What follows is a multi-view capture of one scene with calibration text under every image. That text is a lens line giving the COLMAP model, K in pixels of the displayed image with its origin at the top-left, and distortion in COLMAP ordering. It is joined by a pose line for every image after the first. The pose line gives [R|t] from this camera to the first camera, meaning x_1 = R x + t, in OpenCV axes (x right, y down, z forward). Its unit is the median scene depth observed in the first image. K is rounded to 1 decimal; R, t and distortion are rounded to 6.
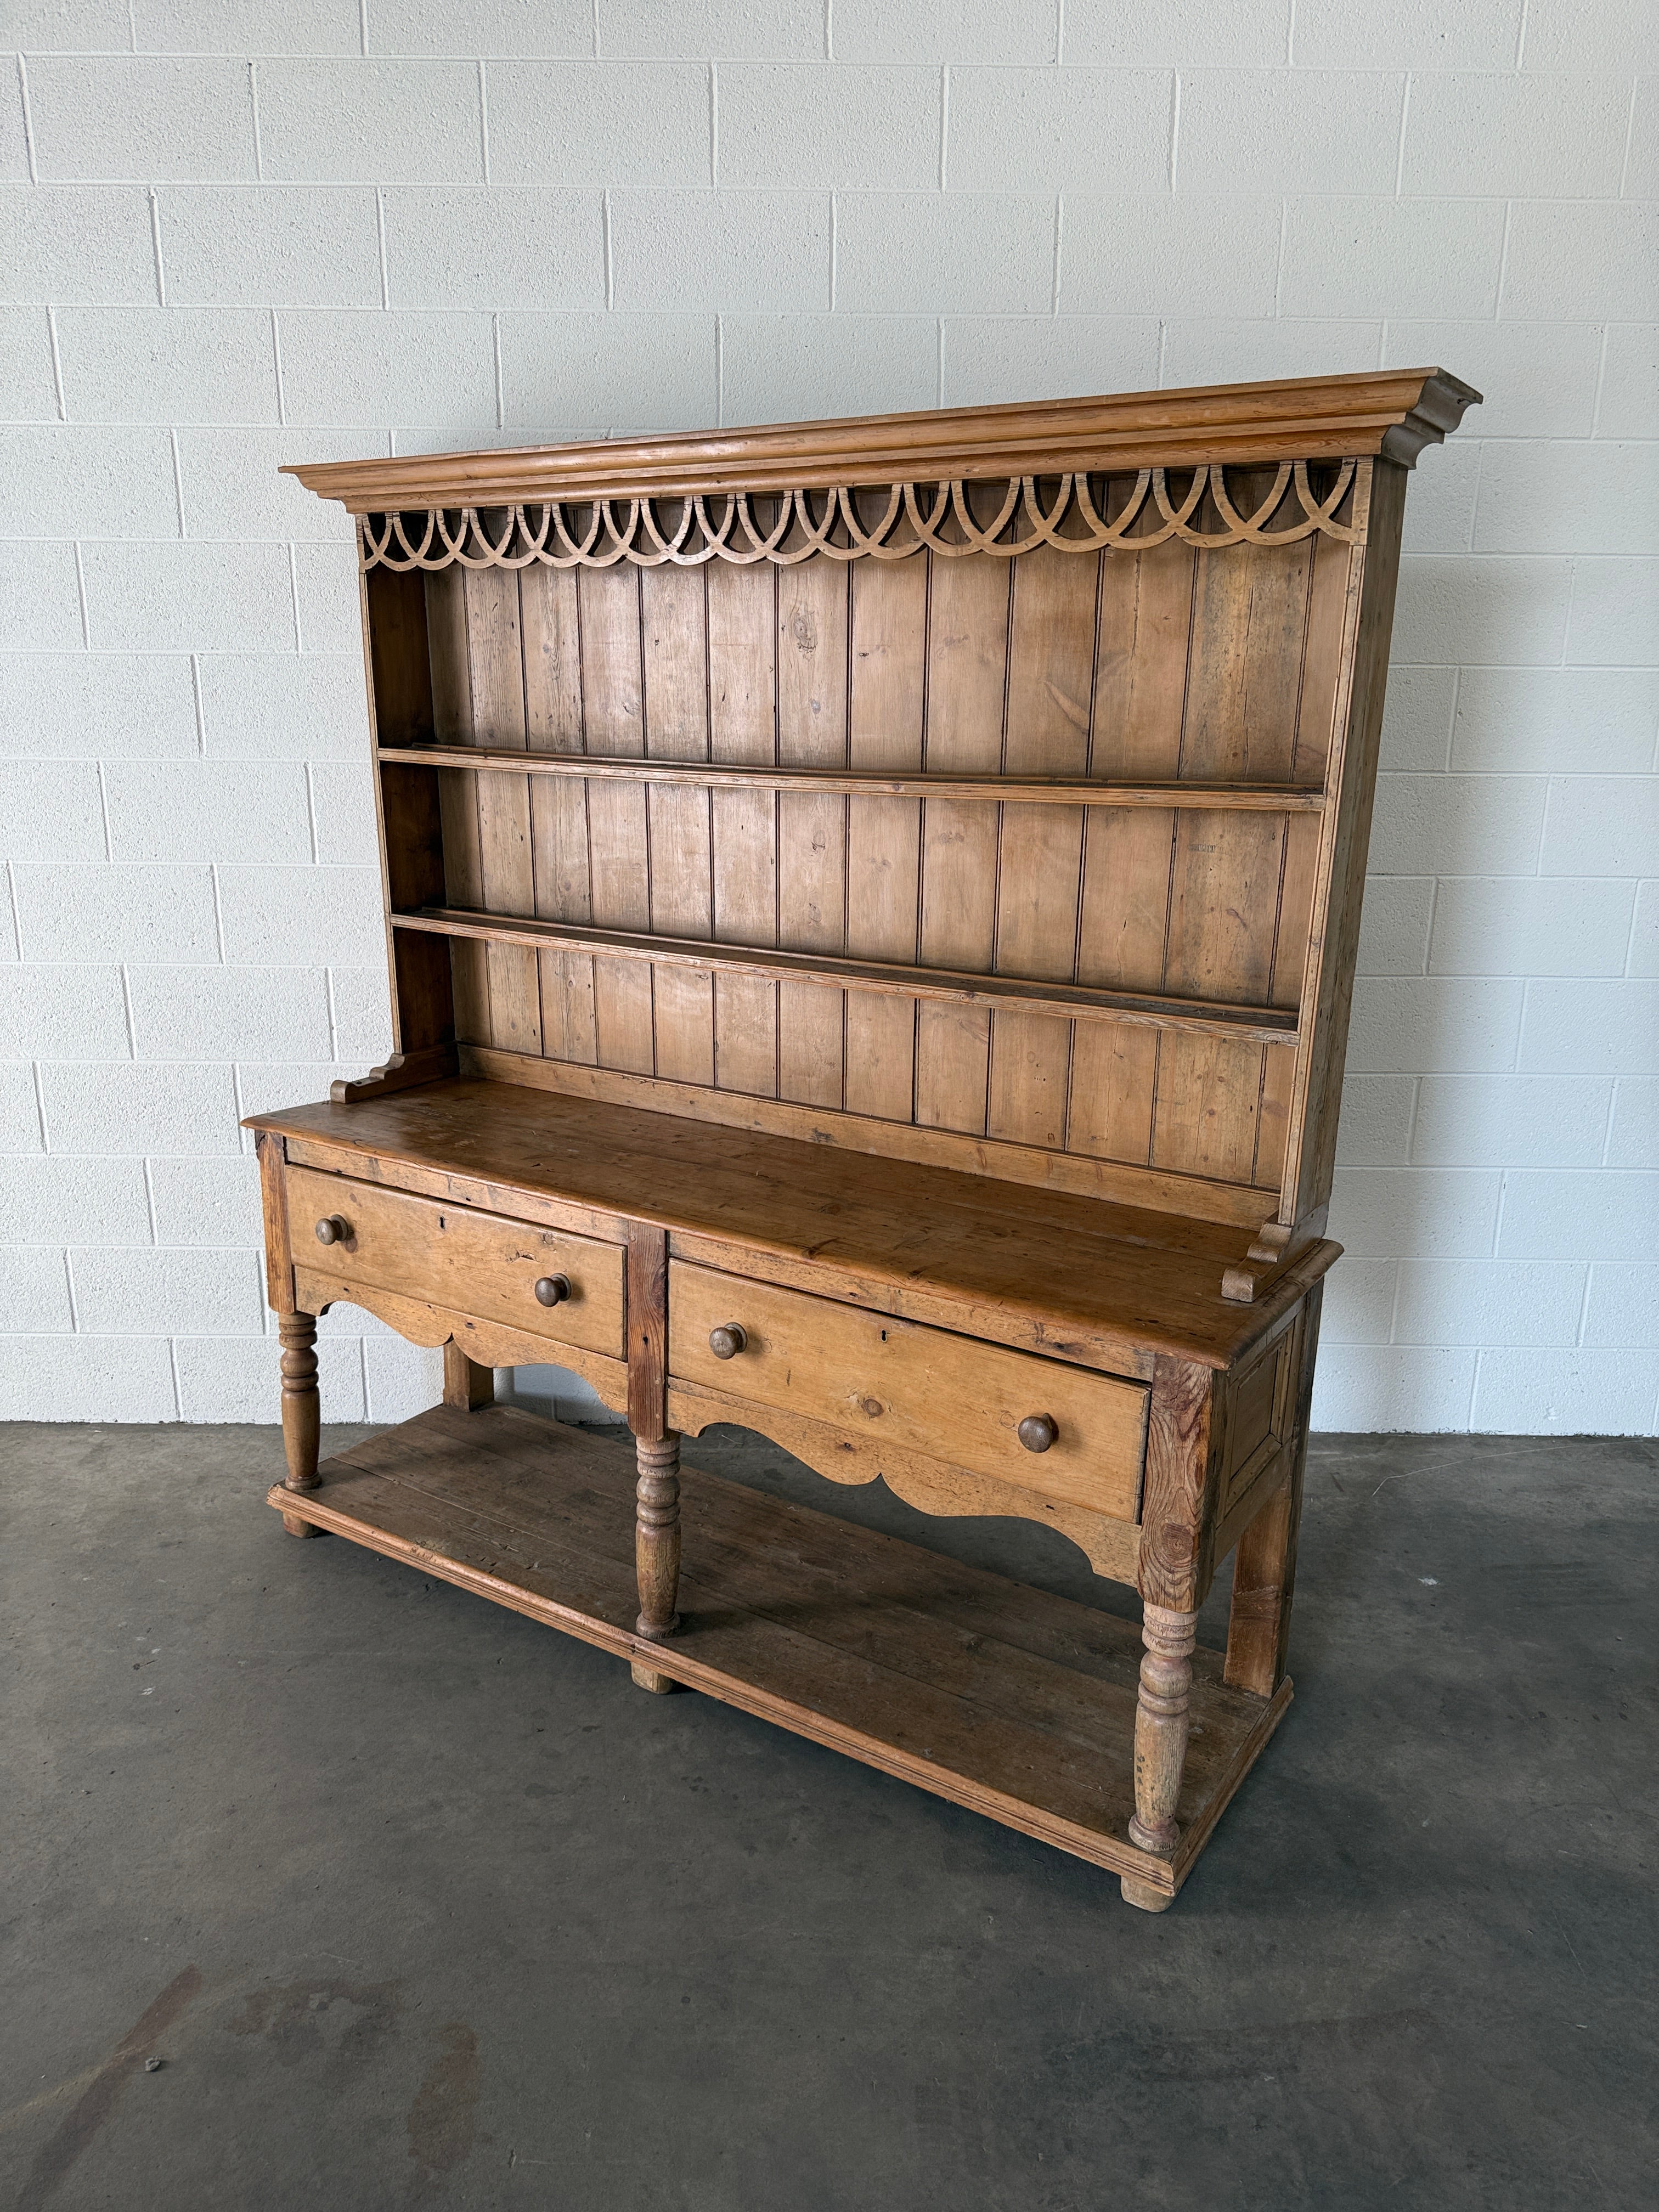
lens RADIAL K [[1556.6, 0, 829.5], [0, 1556.6, 1106.0], [0, 0, 1]] dist [0.065204, -0.096328]
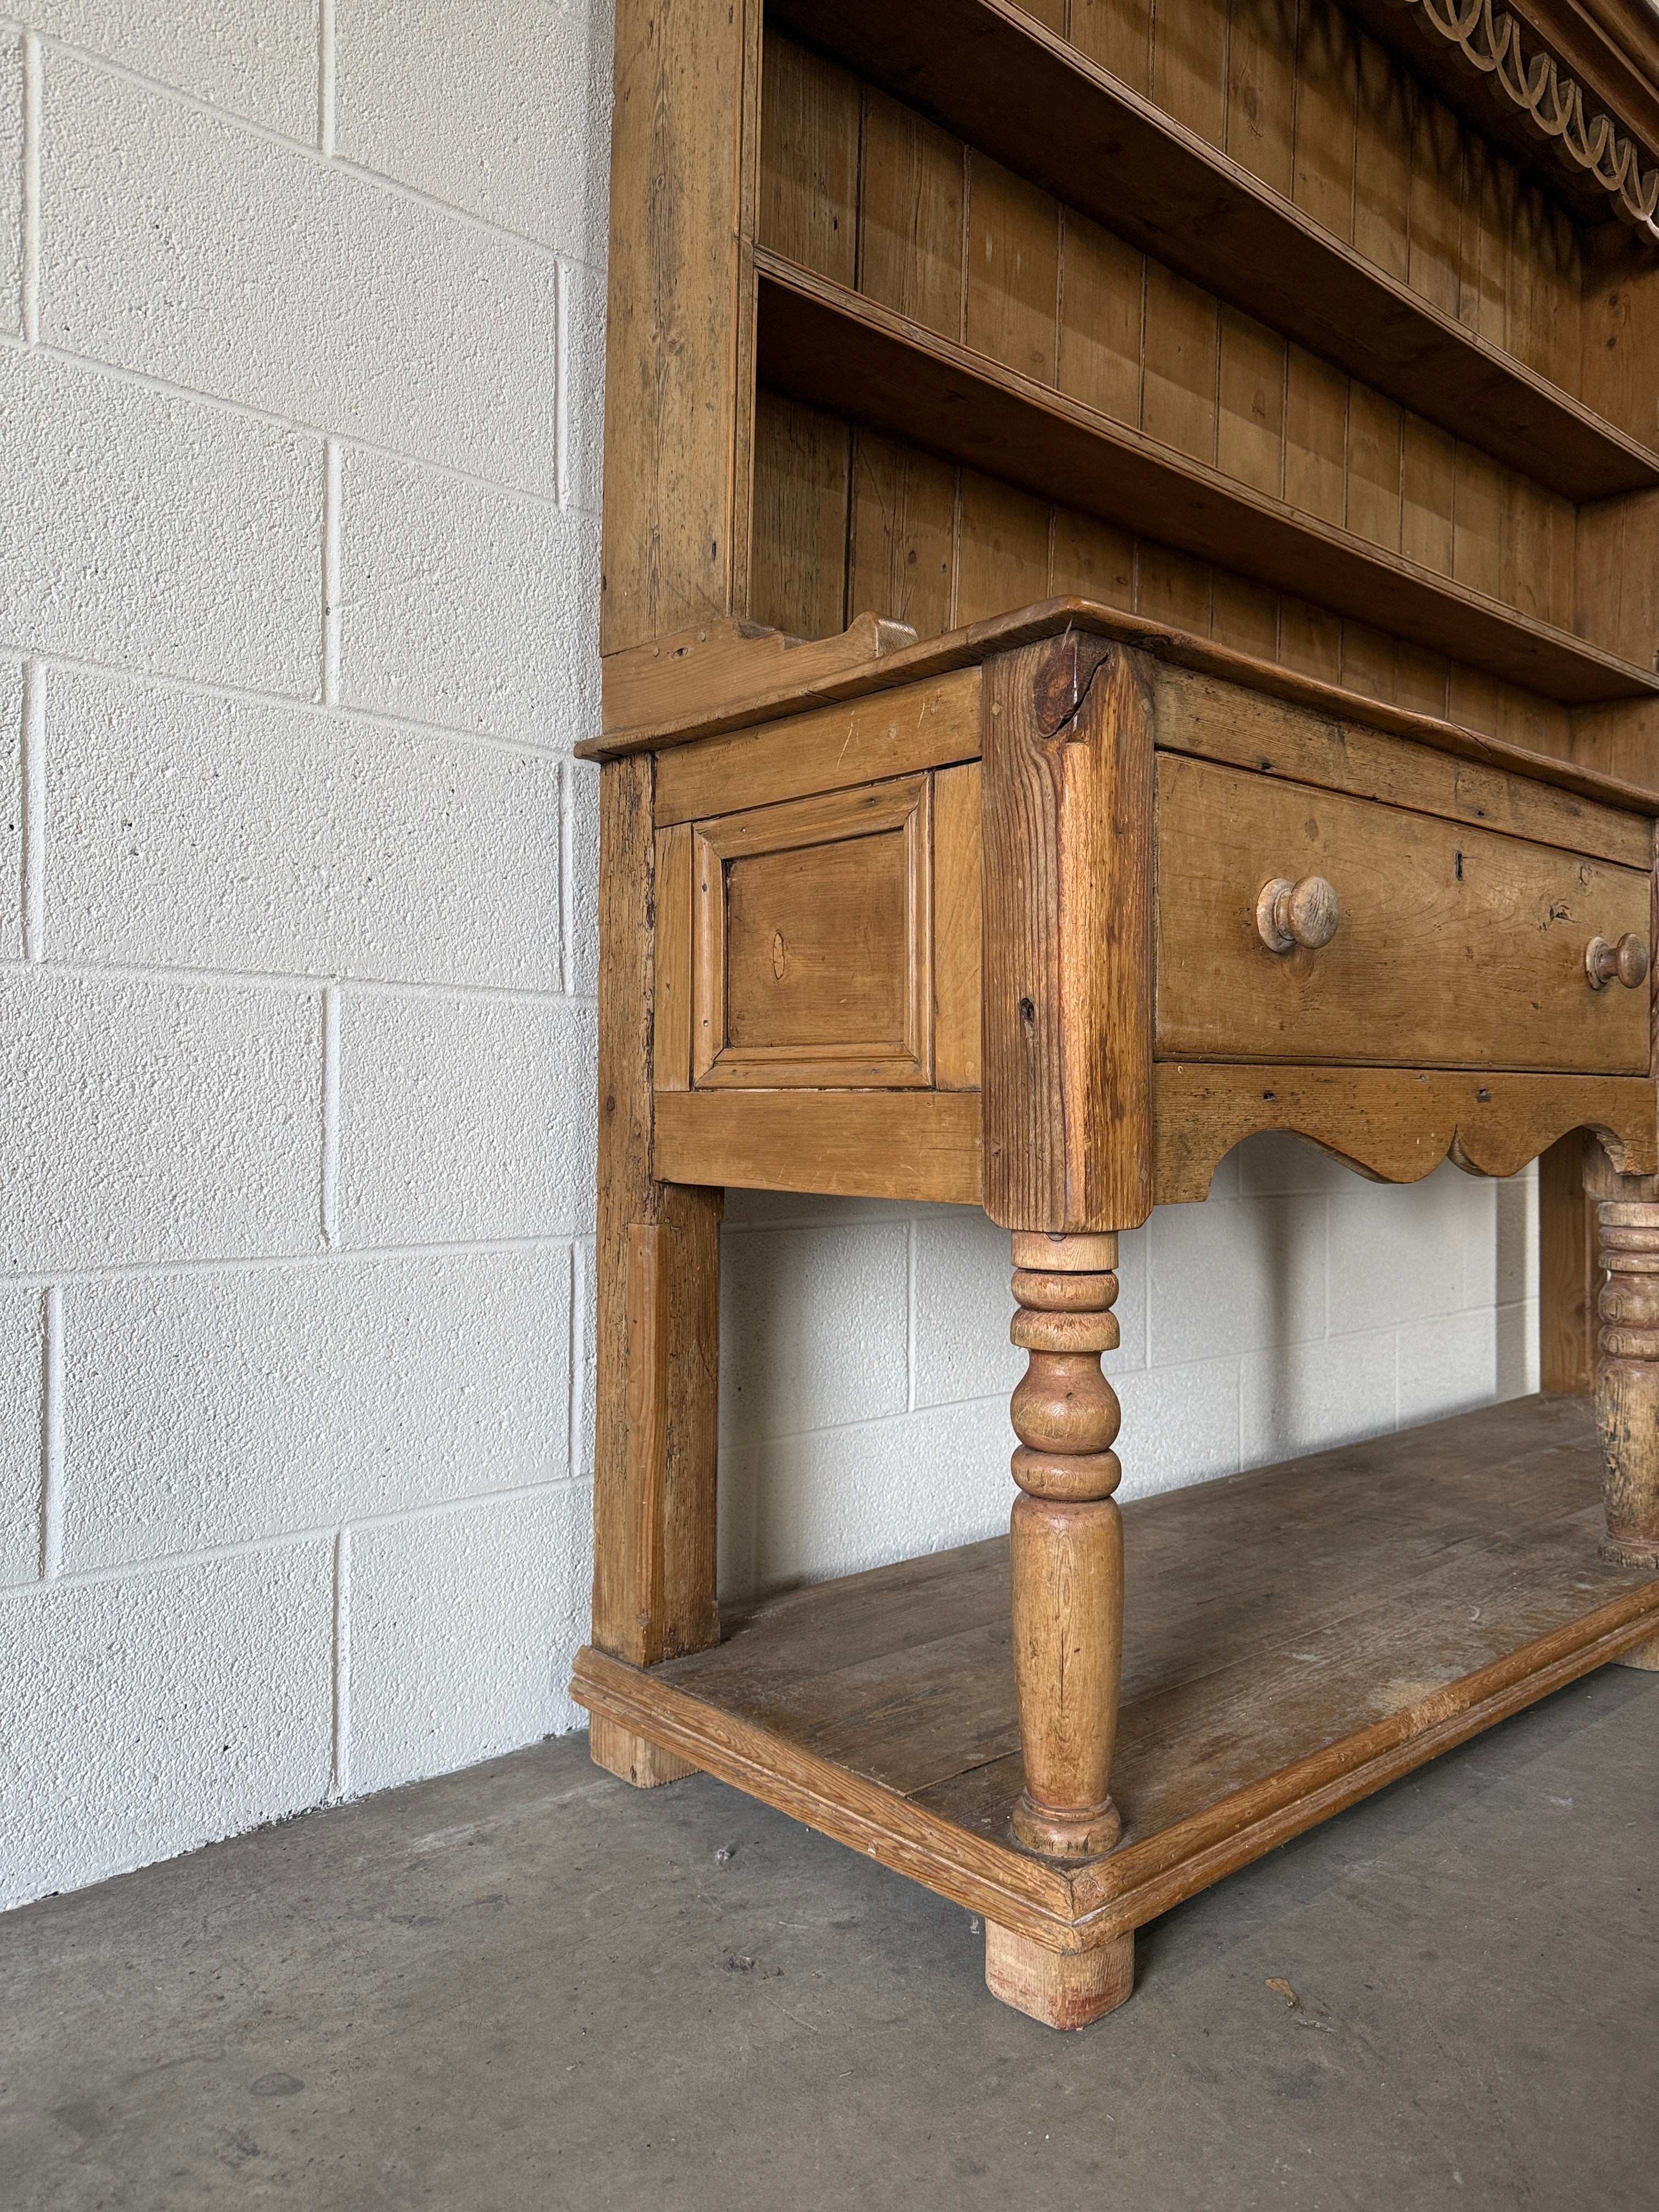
lens RADIAL K [[1588.4, 0, 834.6], [0, 1588.4, 1104.4], [0, 0, 1]] dist [0.050971, -0.100115]
pose [[0.258916, -0.018468, 0.965723, -0.785553], [0.242188, 0.969119, -0.046399, 0.125408], [-0.935044, 0.245900, 0.255393, 1.117443]]
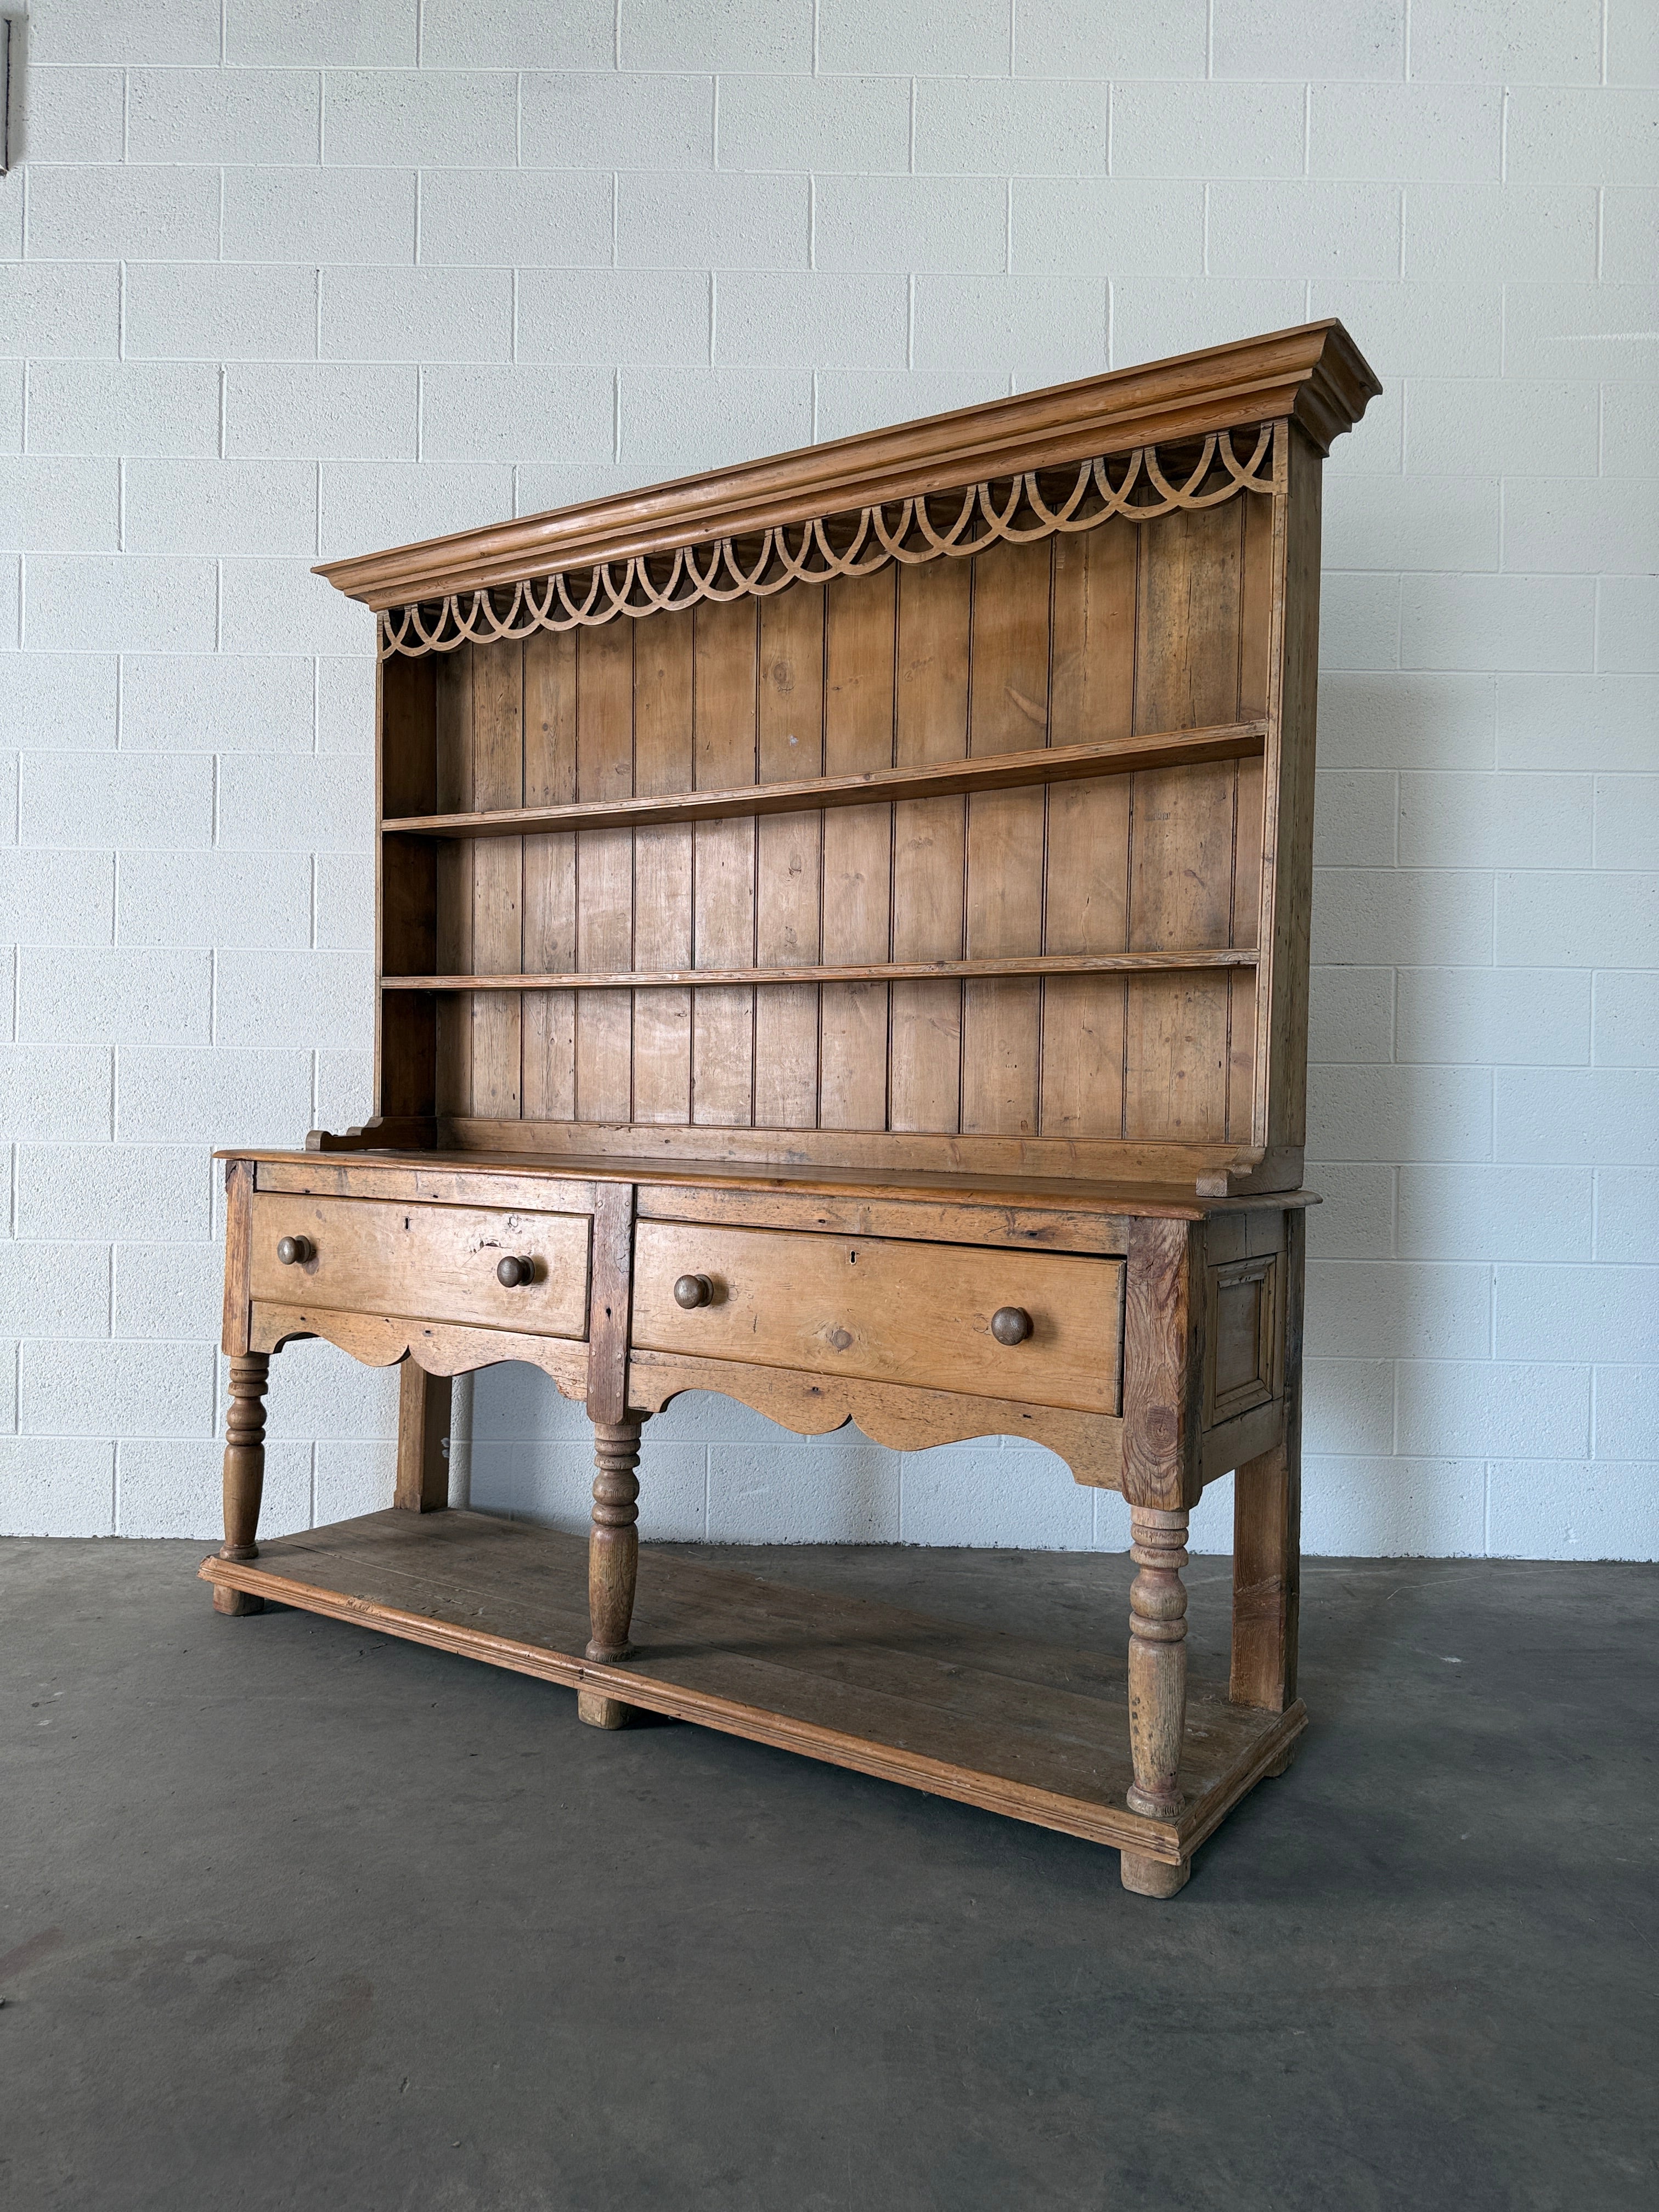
lens RADIAL K [[1555.5, 0, 821.8], [0, 1555.5, 1104.1], [0, 0, 1]] dist [0.071844, -0.103469]
pose [[0.999977, 0.006574, -0.001520, 0.014105], [-0.006743, 0.965812, -0.259156, 0.266372], [-0.000235, 0.259161, 0.965834, 0.032915]]
